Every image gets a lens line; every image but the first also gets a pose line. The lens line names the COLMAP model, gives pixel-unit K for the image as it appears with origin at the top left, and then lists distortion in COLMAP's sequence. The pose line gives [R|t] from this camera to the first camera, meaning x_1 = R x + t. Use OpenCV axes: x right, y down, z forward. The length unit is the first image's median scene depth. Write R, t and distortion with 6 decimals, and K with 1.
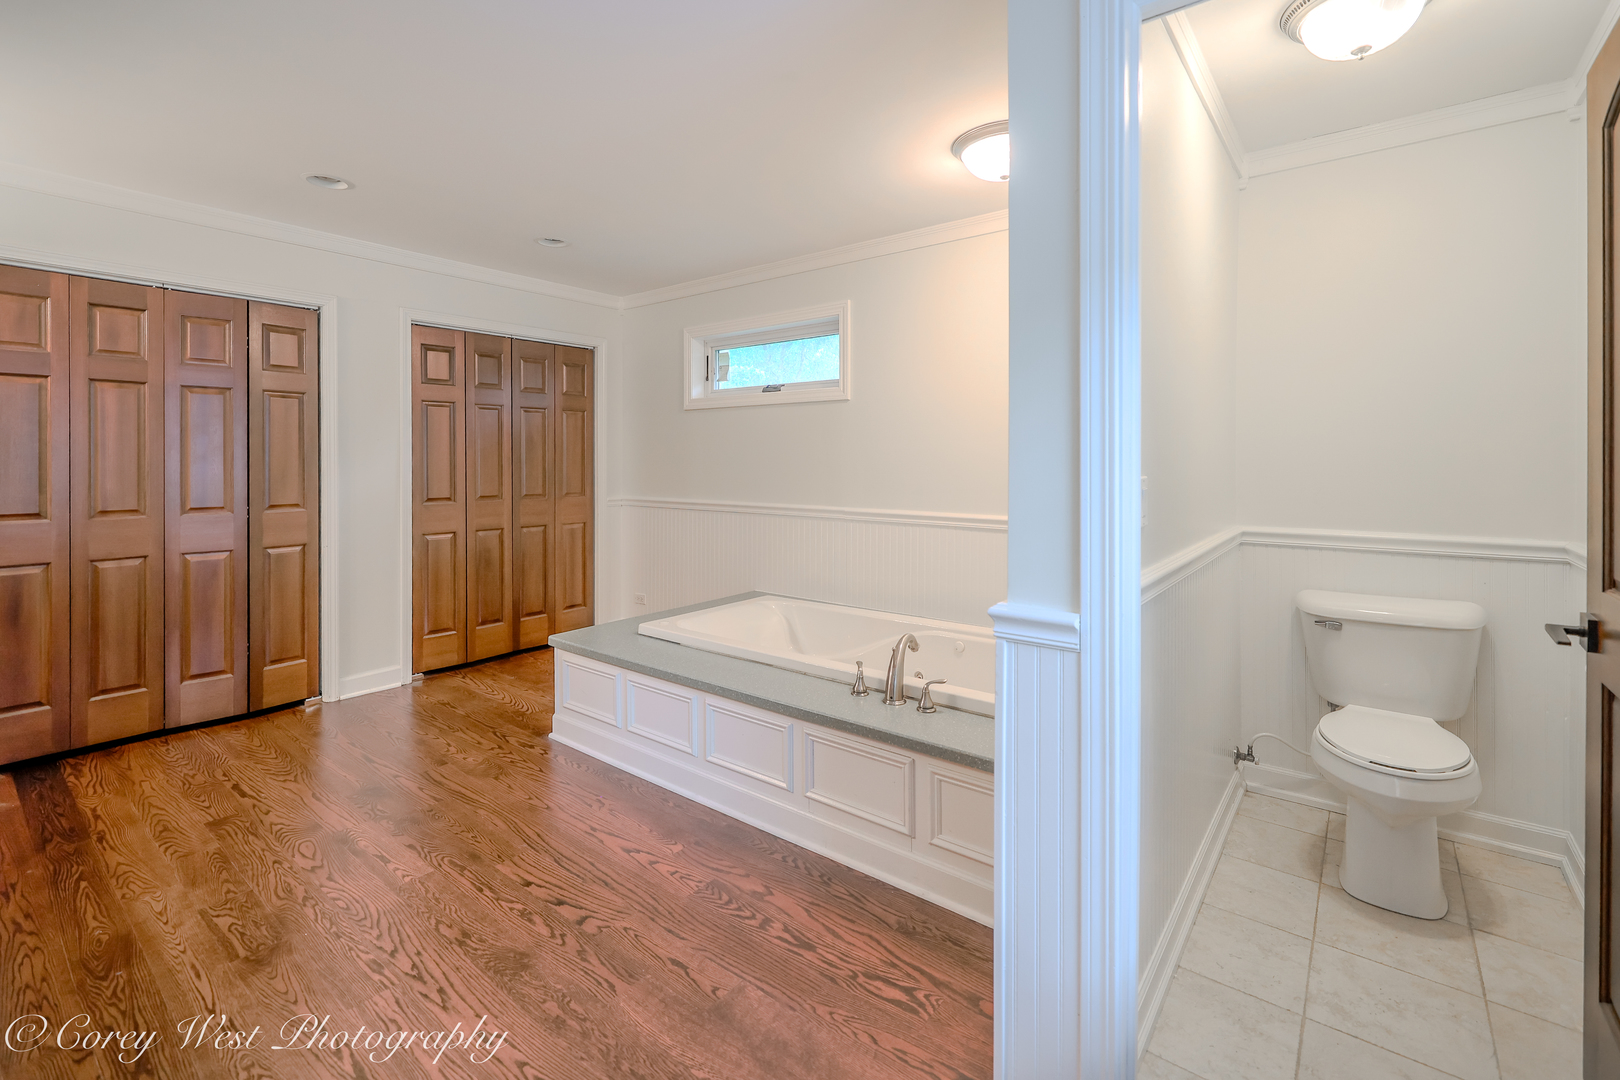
lens RADIAL K [[714.5, 0, 806.4], [0, 714.5, 466.0], [0, 0, 1]] dist [0.000962, 0.000206]
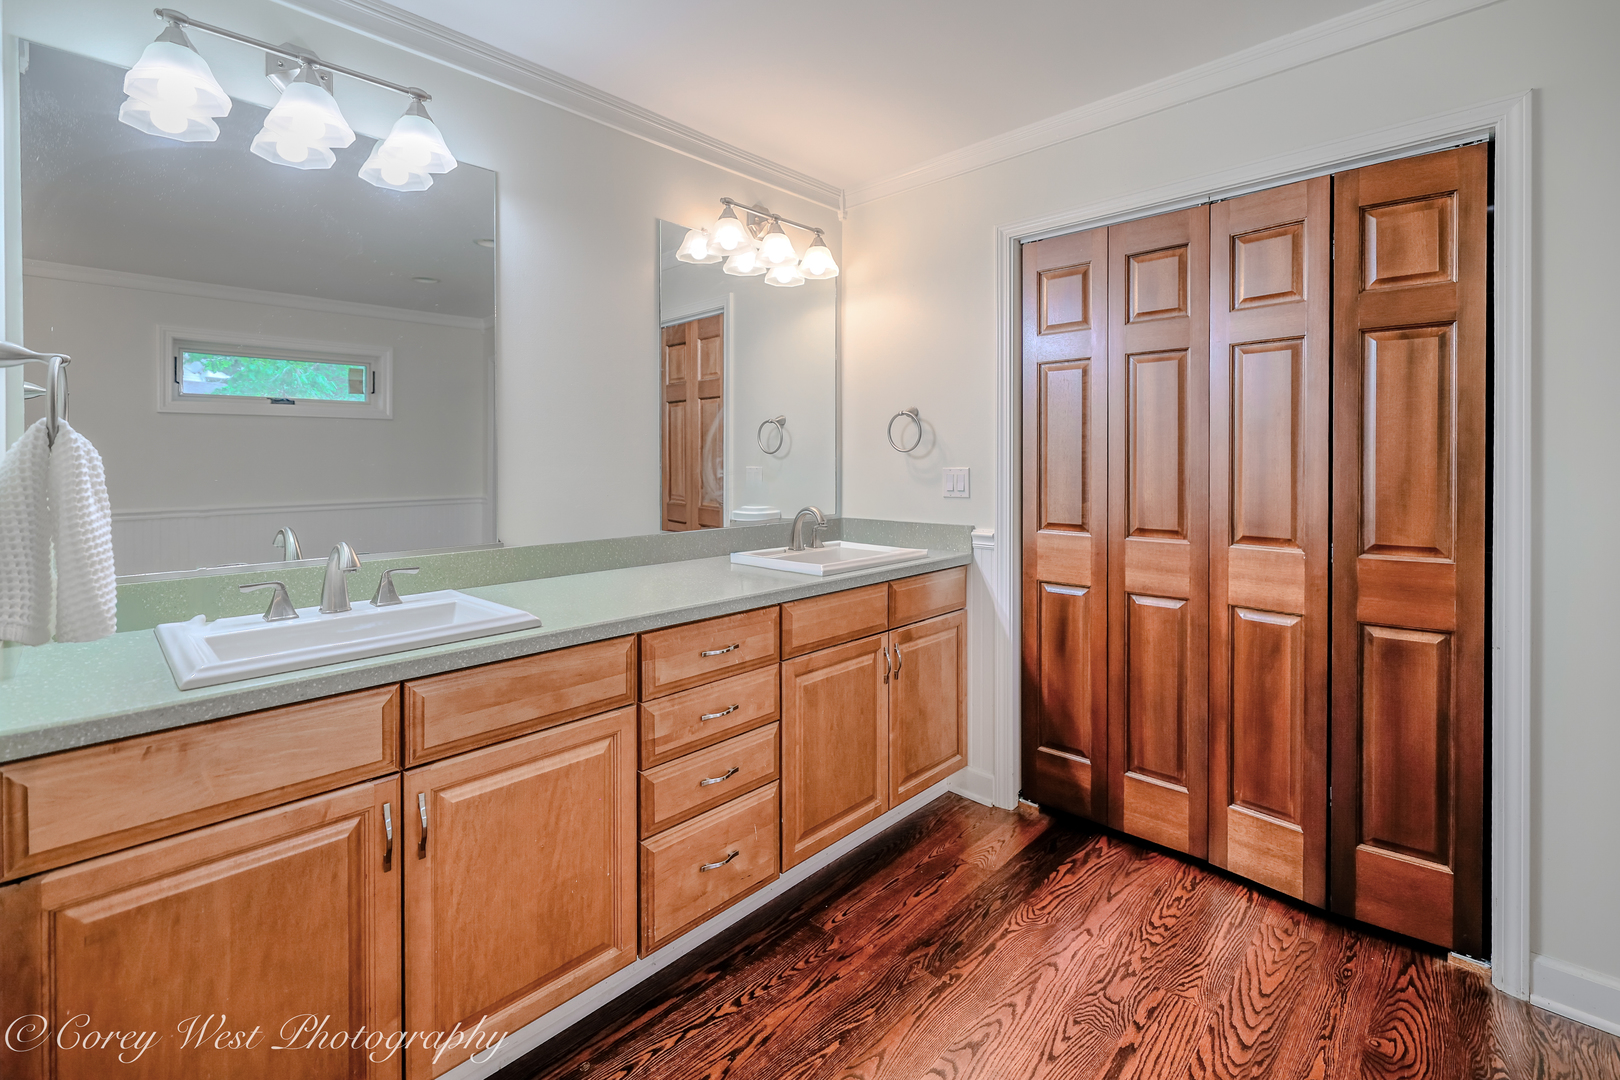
lens RADIAL K [[714.5, 0, 806.4], [0, 714.5, 466.0], [0, 0, 1]] dist [0.000962, 0.000206]
pose [[-0.096160, 0.002843, -0.995362, -0.214079], [-0.011223, 0.999929, 0.003940, -0.001681], [0.995303, 0.011550, -0.096121, 0.751920]]
